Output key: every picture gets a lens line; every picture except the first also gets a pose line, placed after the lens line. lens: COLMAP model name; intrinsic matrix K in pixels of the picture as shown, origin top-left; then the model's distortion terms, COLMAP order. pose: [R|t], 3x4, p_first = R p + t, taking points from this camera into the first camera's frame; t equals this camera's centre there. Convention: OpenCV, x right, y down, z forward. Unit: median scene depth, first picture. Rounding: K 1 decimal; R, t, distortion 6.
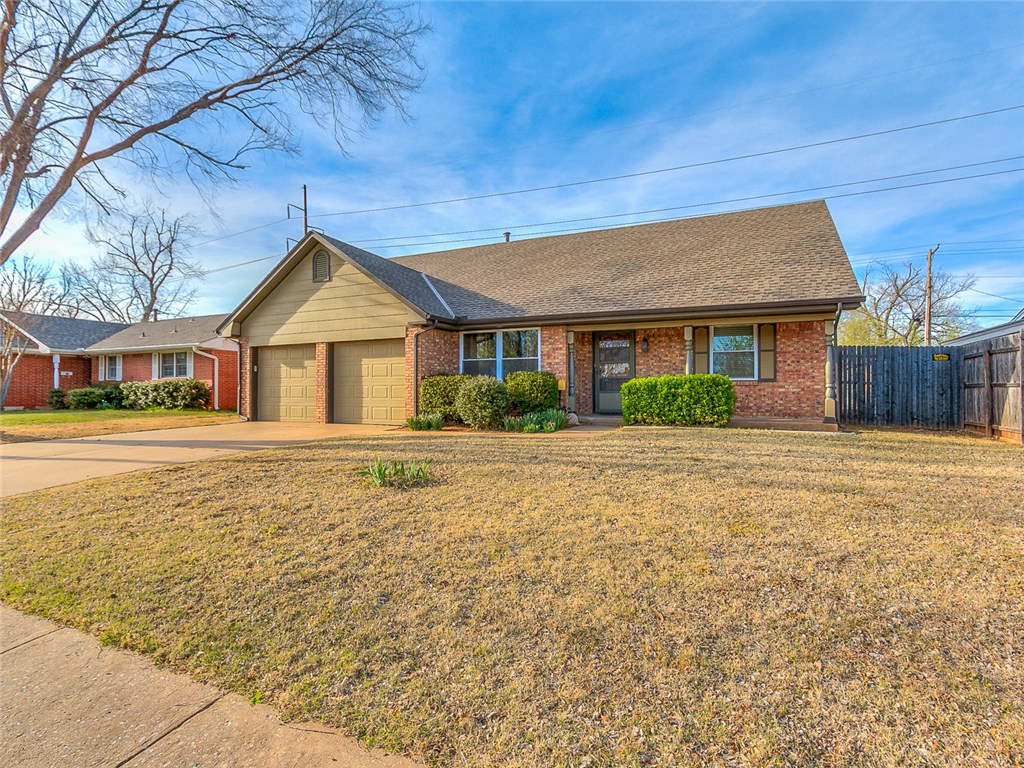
lens RADIAL K [[495.8, 0, 518.0], [0, 495.8, 395.3], [0, 0, 1]] dist [-0.000122, 0.000342]
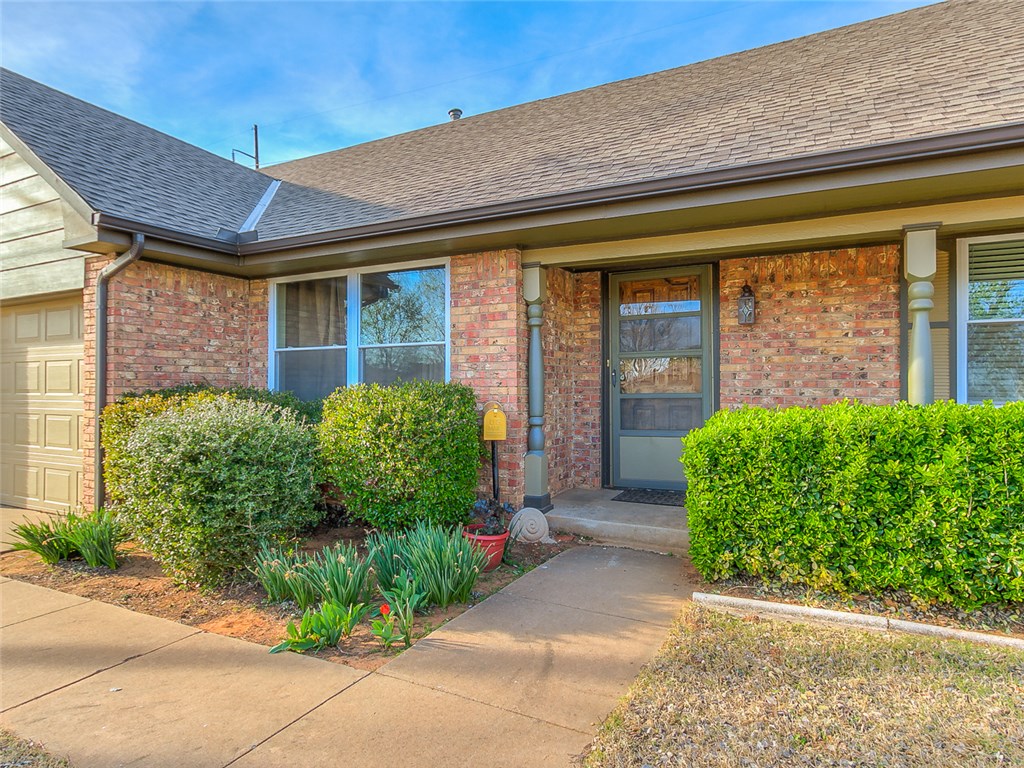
lens RADIAL K [[590.4, 0, 512.0], [0, 590.4, 384.0], [0, 0, 1]] dist [0.001758, 0.000591]
pose [[0.998406, 0.001192, -0.056419, 0.114915], [-0.002046, 0.999884, -0.015090, -0.039550], [0.056395, 0.015181, 0.998293, 0.582482]]
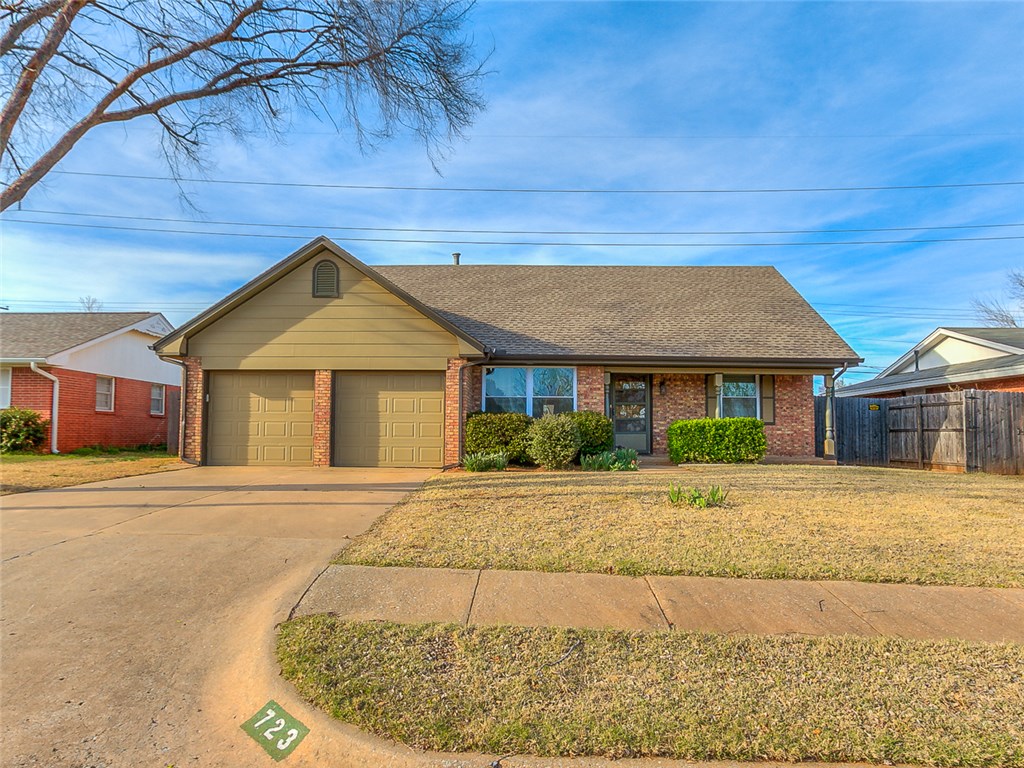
lens RADIAL K [[614.6, 0, 512.4], [0, 614.6, 410.9], [0, 0, 1]] dist [-0.000919, -0.000446]
pose [[0.924168, 0.023902, 0.381238, -0.544070], [-0.006180, 0.998845, -0.047641, 0.010754], [-0.381936, 0.041673, 0.923249, -0.080347]]
